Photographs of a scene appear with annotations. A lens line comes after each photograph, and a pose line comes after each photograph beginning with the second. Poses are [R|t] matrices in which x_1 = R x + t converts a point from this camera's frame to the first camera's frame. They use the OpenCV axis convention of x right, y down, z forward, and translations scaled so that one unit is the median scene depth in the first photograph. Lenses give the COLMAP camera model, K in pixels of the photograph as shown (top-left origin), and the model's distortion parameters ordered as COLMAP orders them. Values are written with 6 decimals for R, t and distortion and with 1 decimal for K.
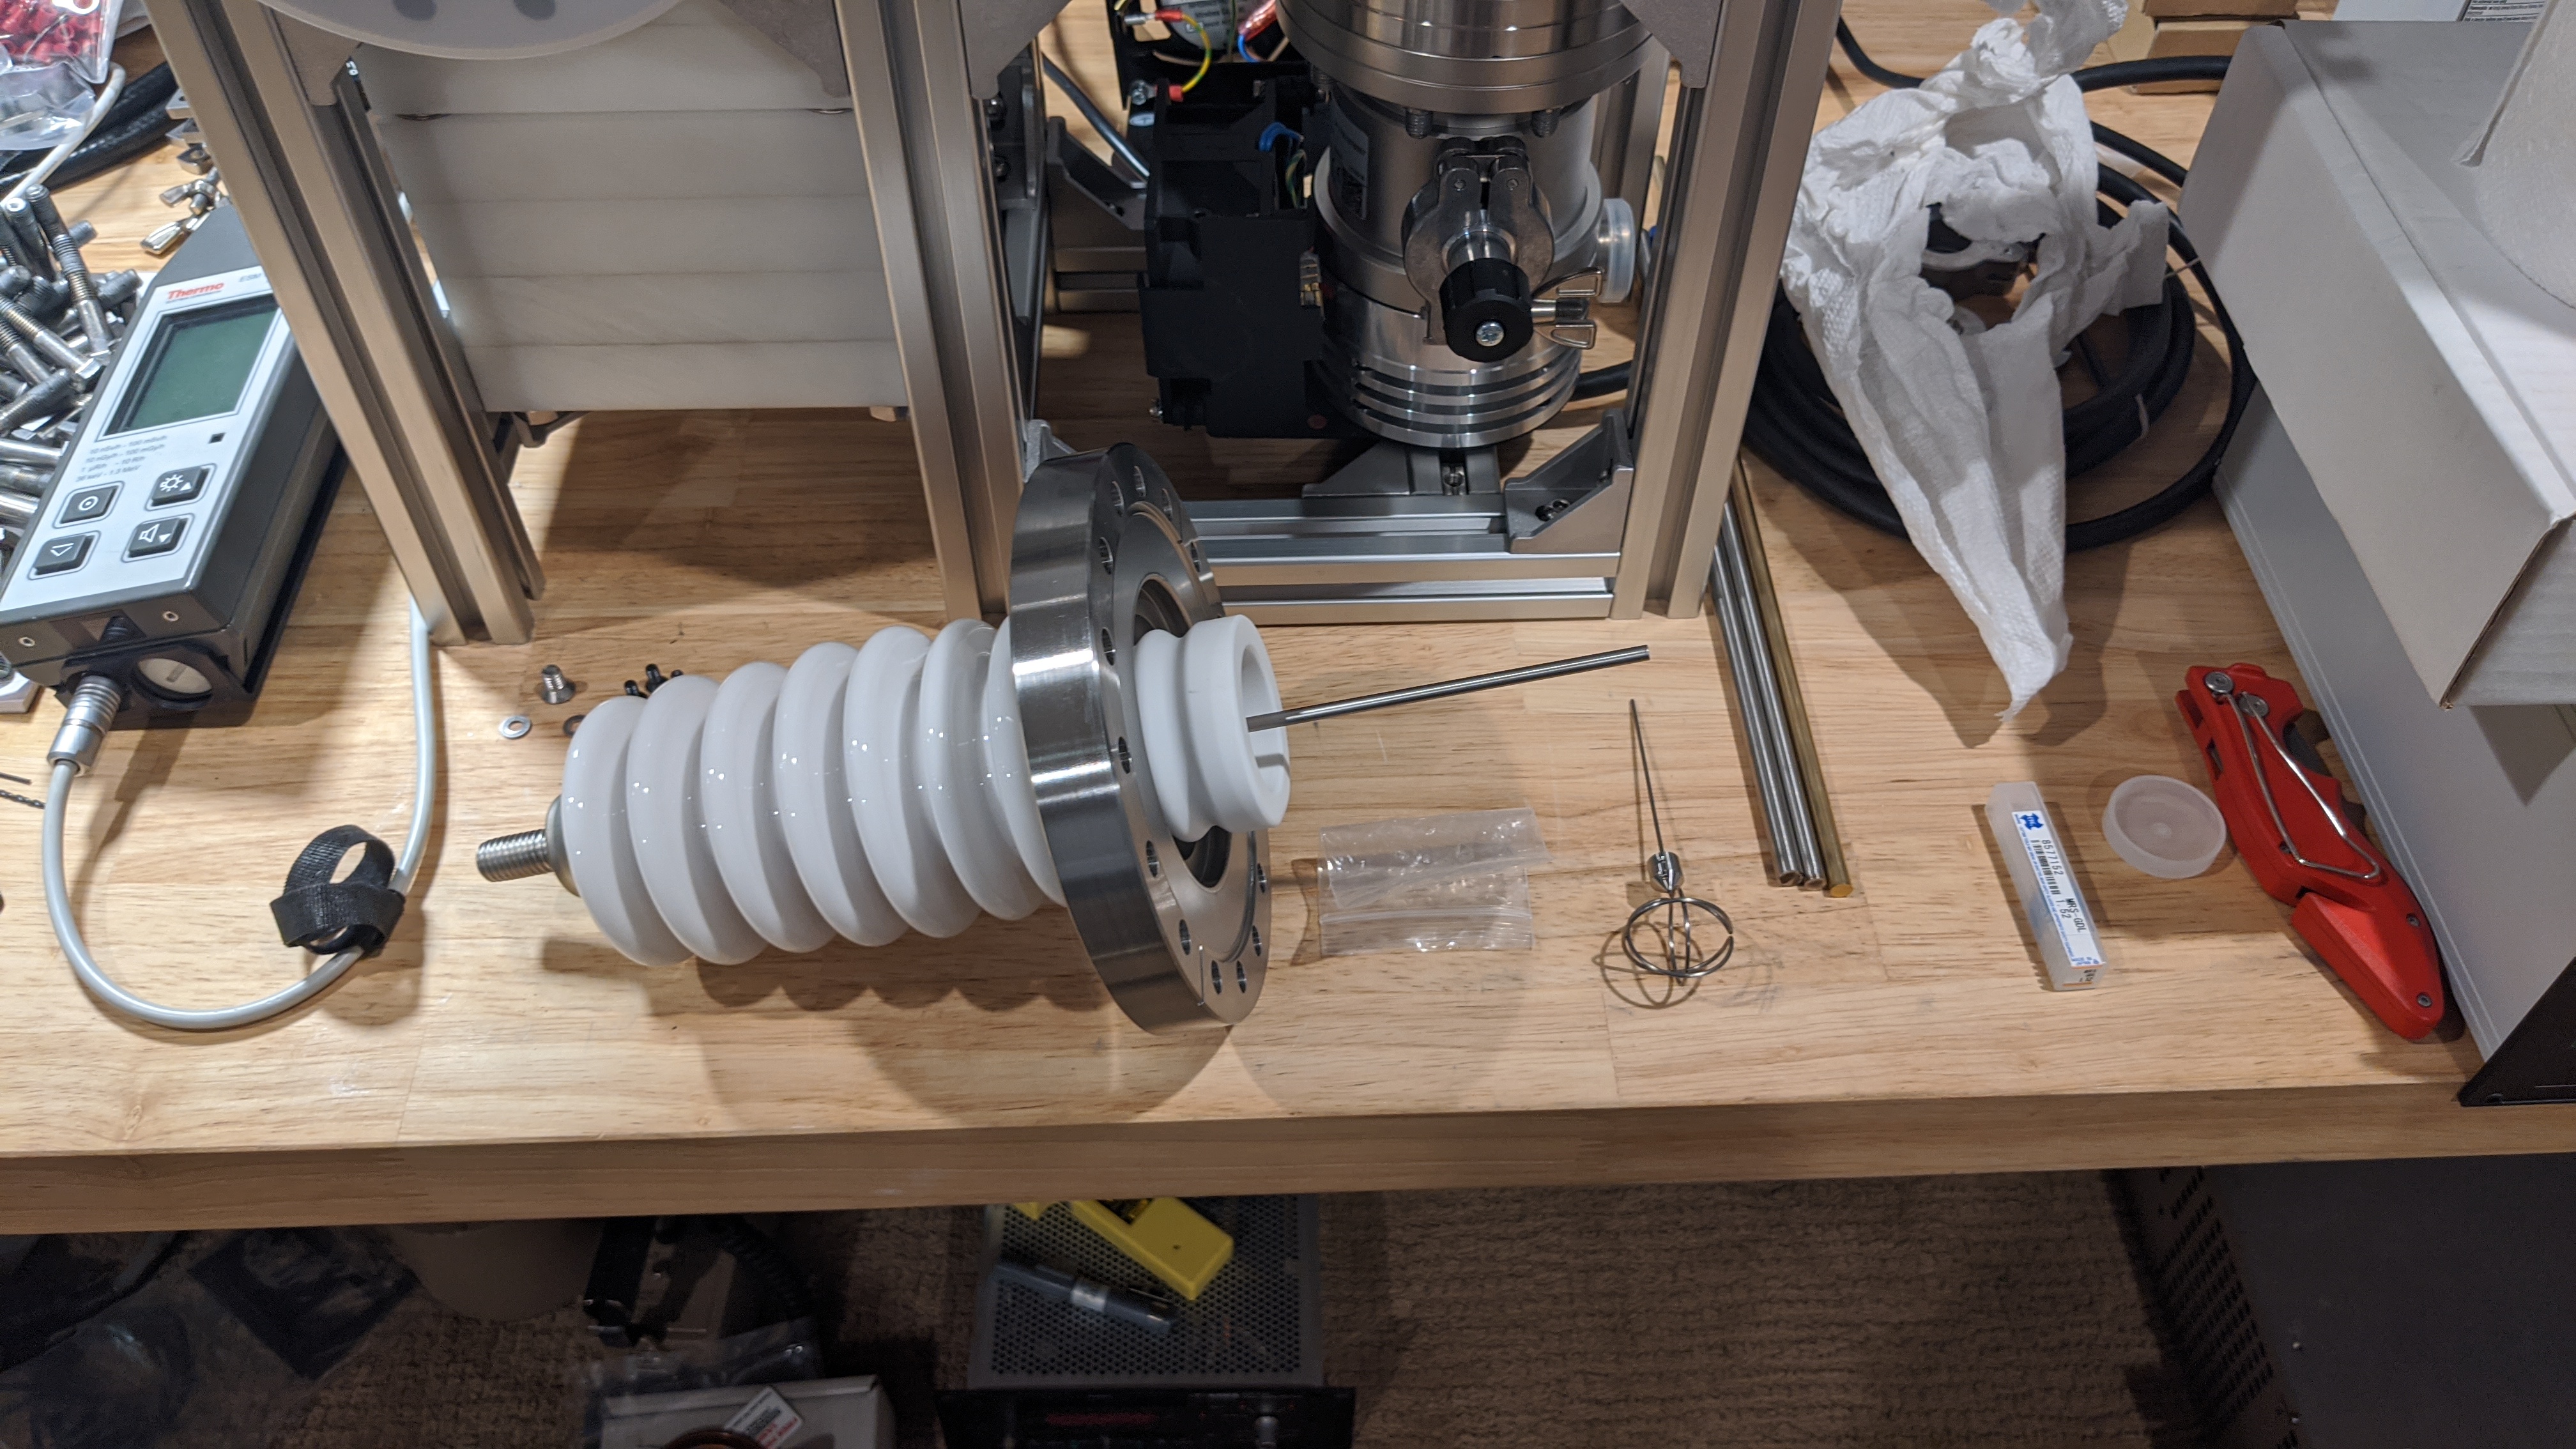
lens RADIAL K [[2065.9, 0, 1274.1], [0, 2065.9, 736.9], [0, 0, 1]] dist [0.041641, -0.074258]
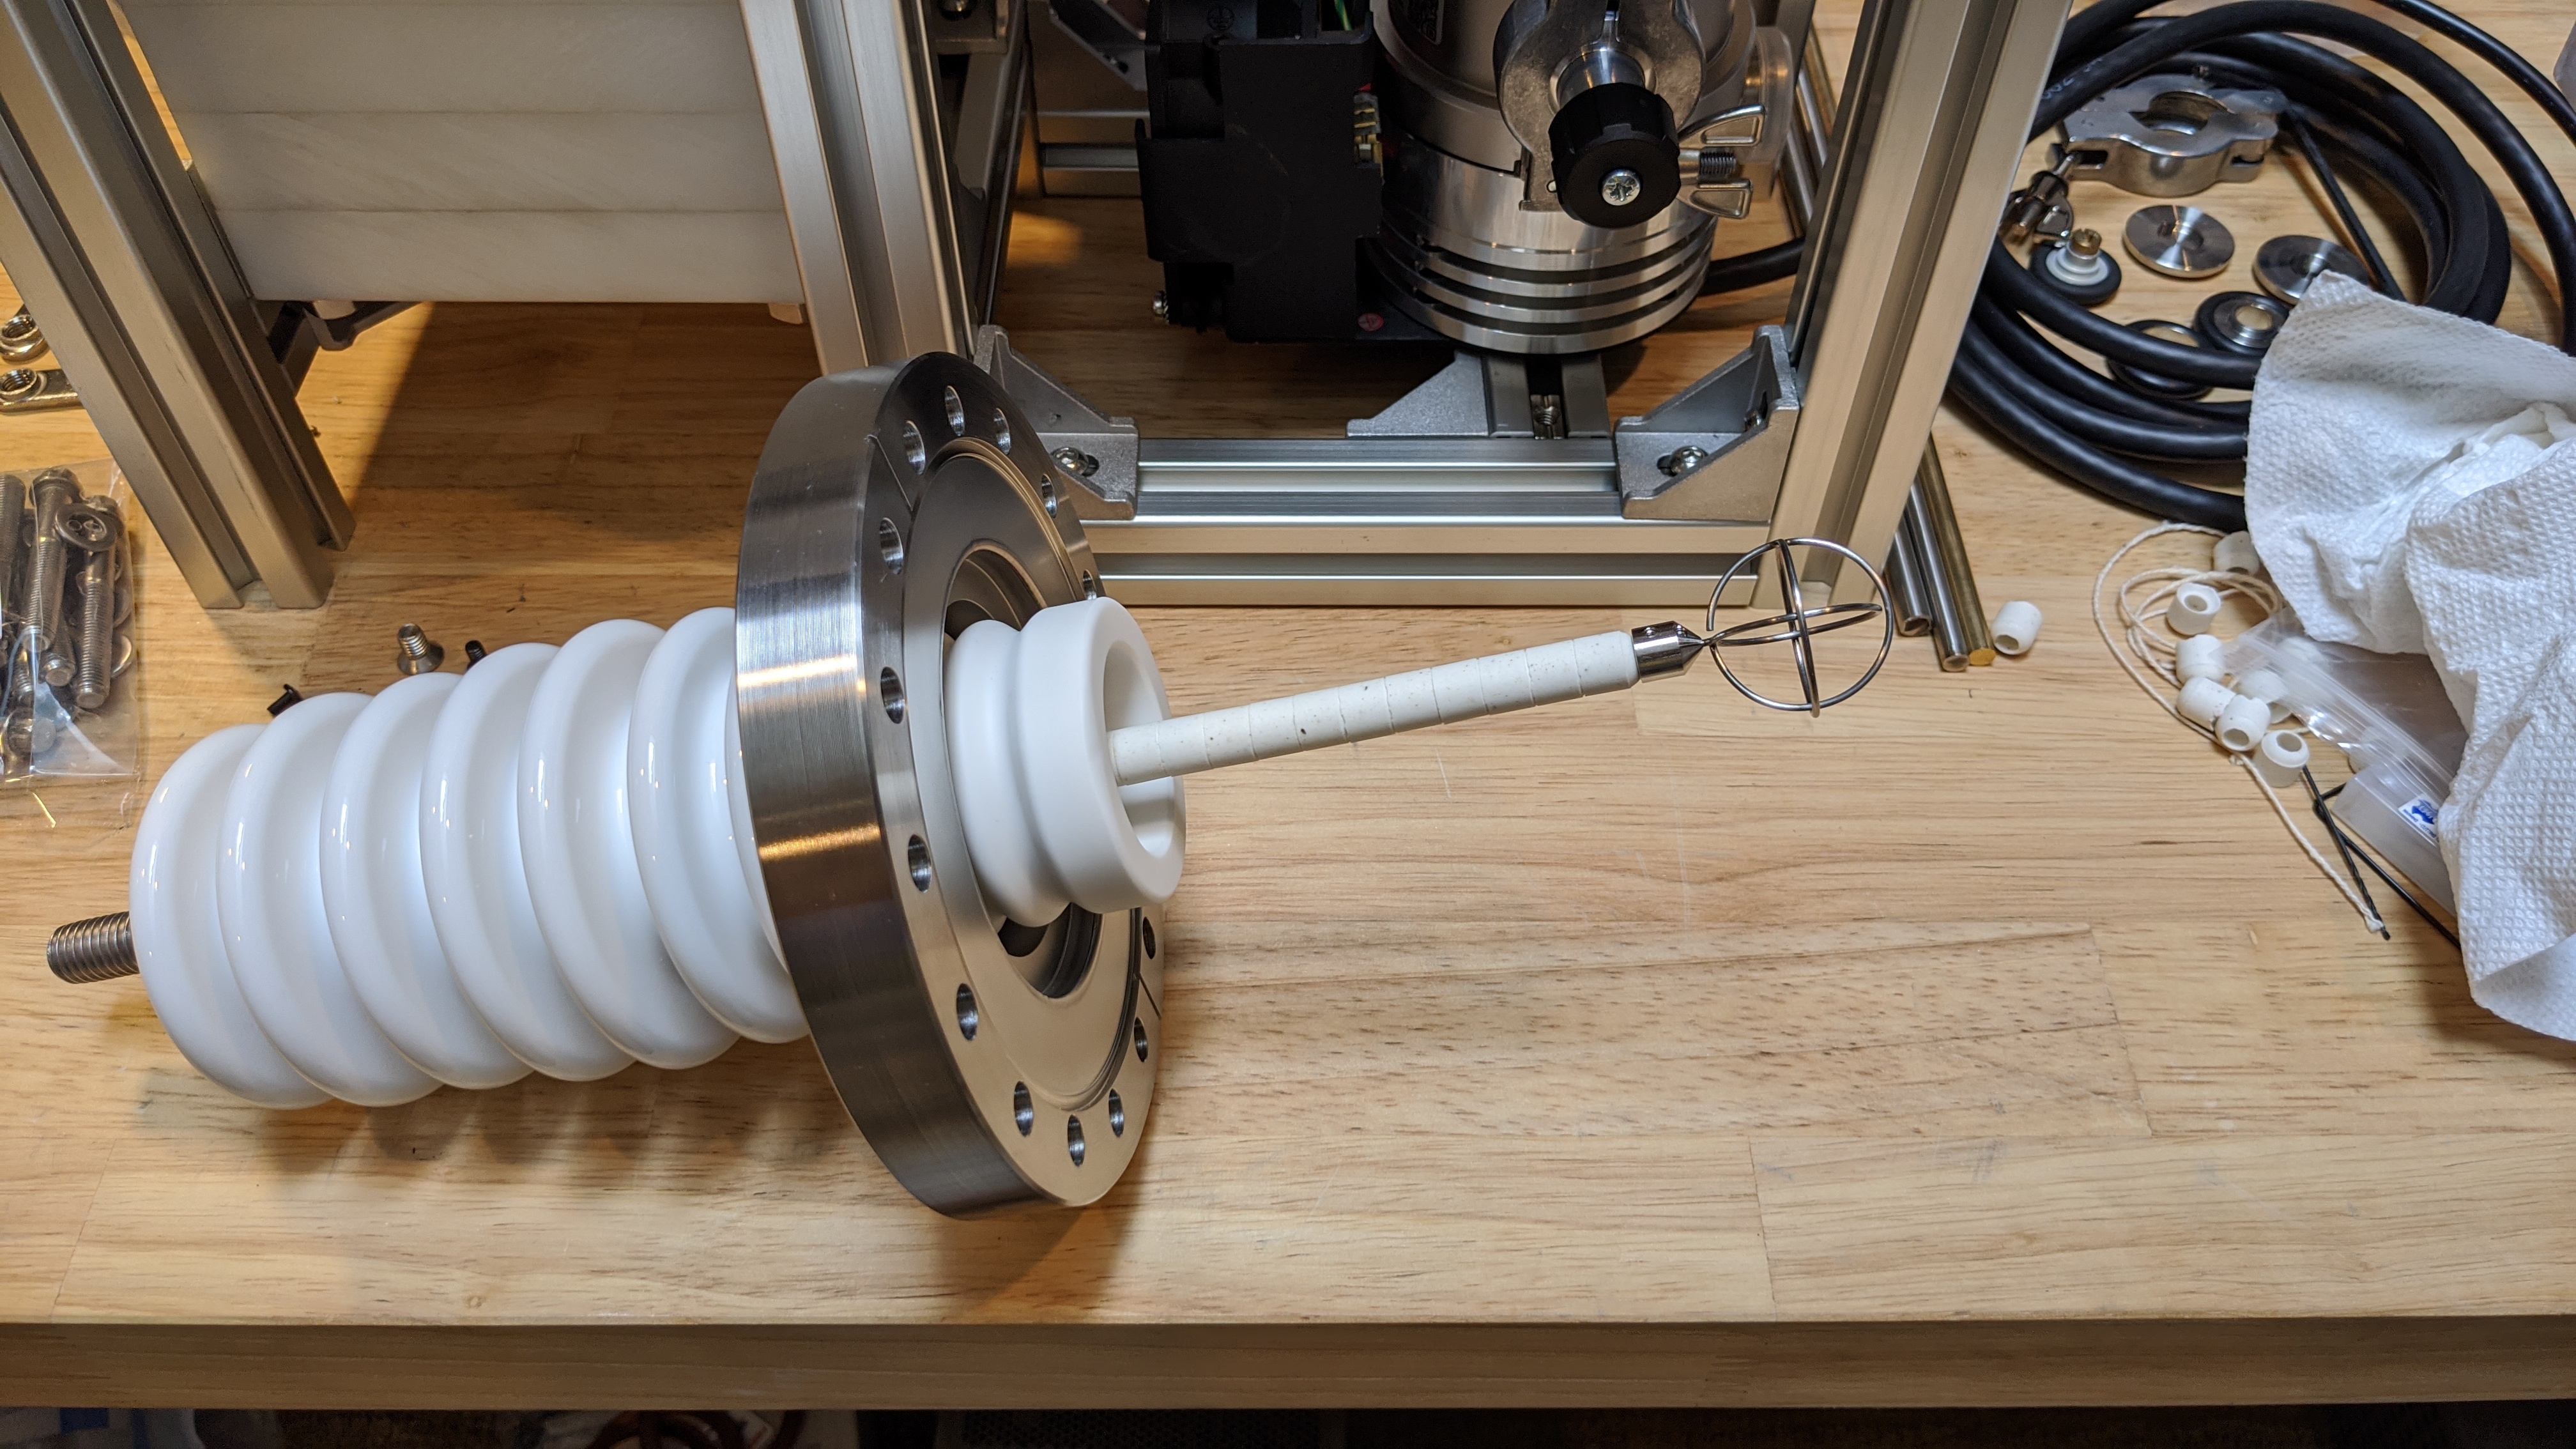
lens RADIAL K [[2065.9, 0, 1296.3], [0, 2065.9, 712.0], [0, 0, 1]] dist [0.041641, -0.074258]
pose [[0.999653, 0.022782, -0.013207, 0.009270], [-0.022575, 0.999623, 0.015646, -0.031286], [0.013558, -0.015342, 0.999790, 0.282803]]
